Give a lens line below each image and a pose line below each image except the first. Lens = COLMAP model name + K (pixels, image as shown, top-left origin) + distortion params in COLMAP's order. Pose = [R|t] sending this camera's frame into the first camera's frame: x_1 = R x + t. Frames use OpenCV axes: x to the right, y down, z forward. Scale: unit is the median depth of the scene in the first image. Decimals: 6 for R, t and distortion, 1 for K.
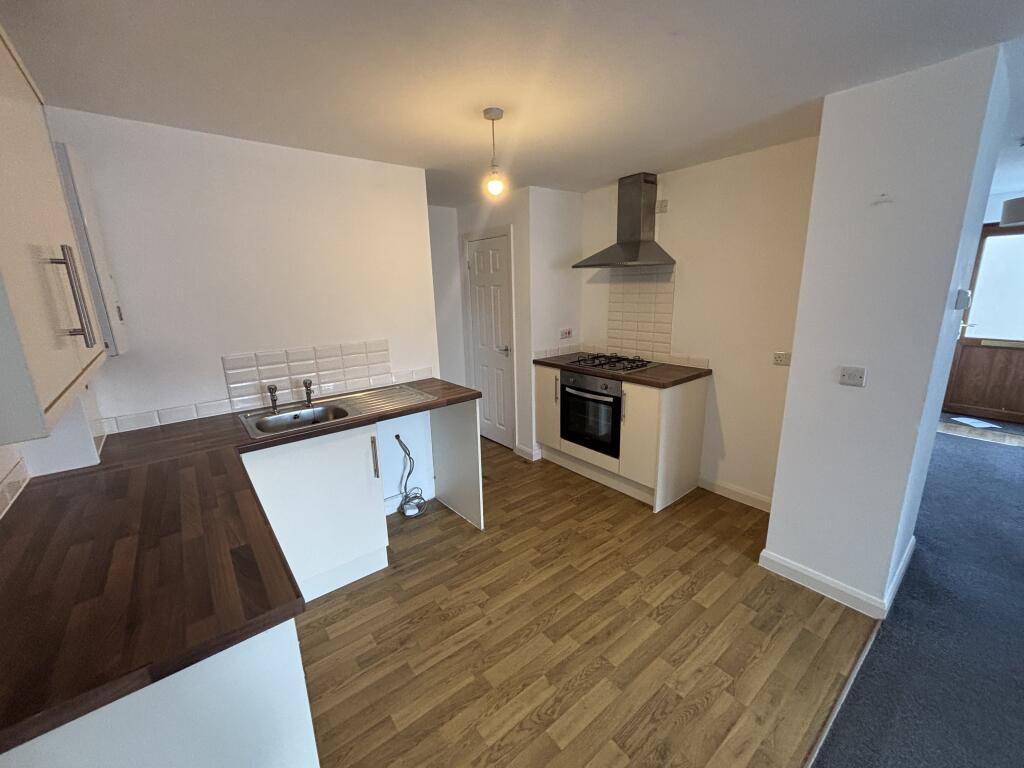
lens RADIAL K [[412.0, 0, 513.6], [0, 412.0, 383.6], [0, 0, 1]] dist [-0.001451, -0.000186]
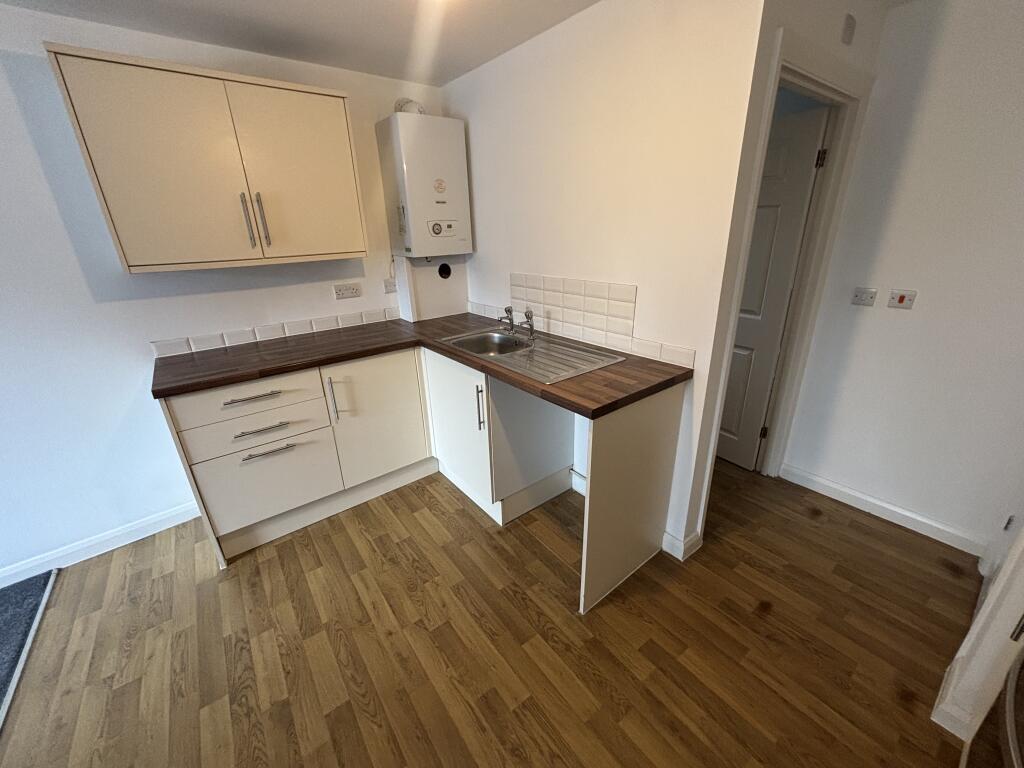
lens RADIAL K [[412.0, 0, 513.6], [0, 412.0, 383.6], [0, 0, 1]] dist [-0.001451, -0.000186]
pose [[-0.023543, 0.380953, -0.924294, 0.627768], [-0.202002, 0.903668, 0.377597, -0.296593], [0.979102, 0.195600, 0.055678, 1.346339]]
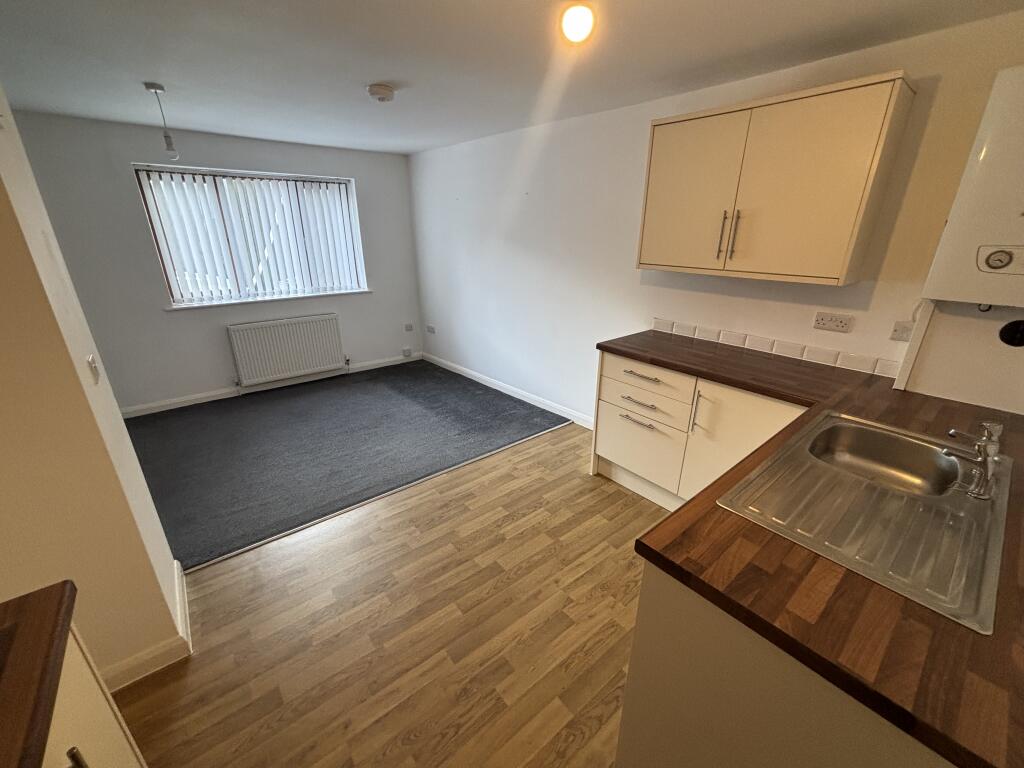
lens RADIAL K [[412.0, 0, 513.6], [0, 412.0, 383.6], [0, 0, 1]] dist [-0.001451, -0.000186]
pose [[-0.999802, 0.019865, 0.001051, 0.044323], [0.017046, 0.828298, 0.560029, -0.473233], [0.010254, 0.559936, -0.828472, 1.912599]]
